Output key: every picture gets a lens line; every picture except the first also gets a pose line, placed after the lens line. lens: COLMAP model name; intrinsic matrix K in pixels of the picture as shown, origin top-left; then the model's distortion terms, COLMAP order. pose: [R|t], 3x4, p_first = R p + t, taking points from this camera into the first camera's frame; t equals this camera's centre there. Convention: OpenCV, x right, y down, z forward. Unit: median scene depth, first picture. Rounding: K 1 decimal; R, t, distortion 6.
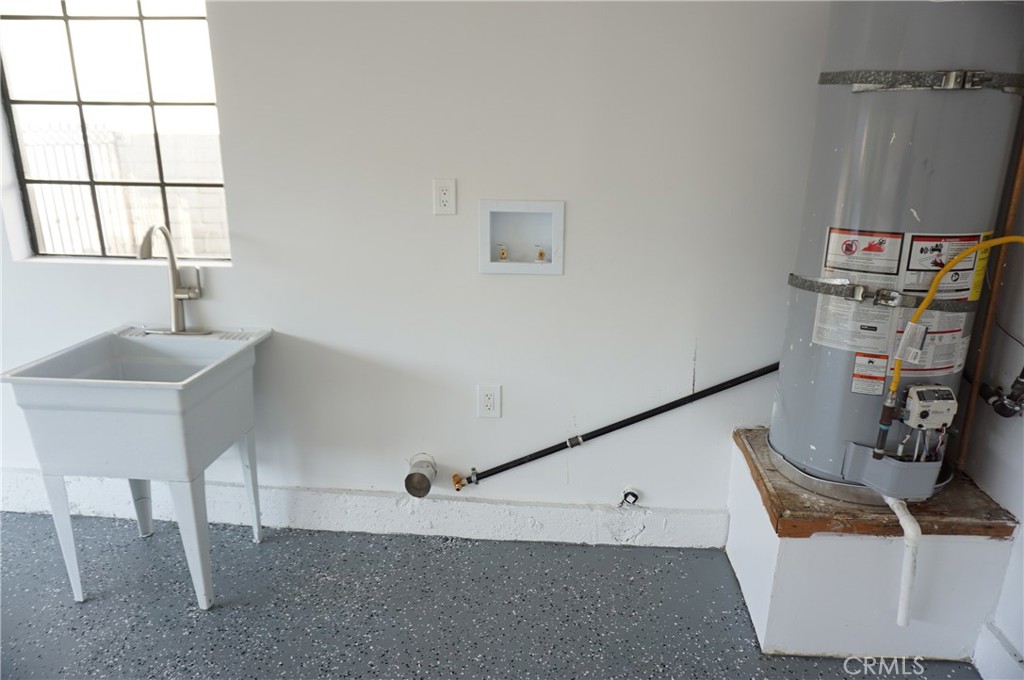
lens RADIAL K [[687.4, 0, 512.0], [0, 687.4, 340.0], [0, 0, 1]] dist [-0.000082, 0.000063]
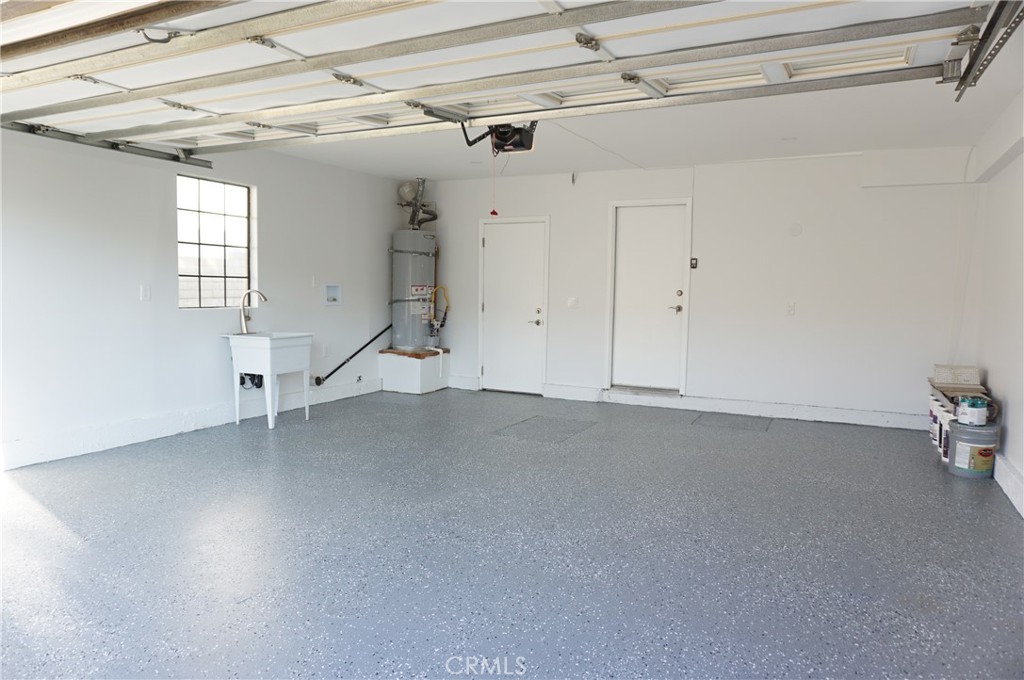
lens RADIAL K [[687.4, 0, 512.0], [0, 687.4, 340.0], [0, 0, 1]] dist [-0.000082, 0.000063]
pose [[0.396613, -0.070411, 0.915281, -3.124842], [0.242906, 0.969565, -0.030670, 0.432141], [-0.885265, 0.234492, 0.401646, -1.148720]]
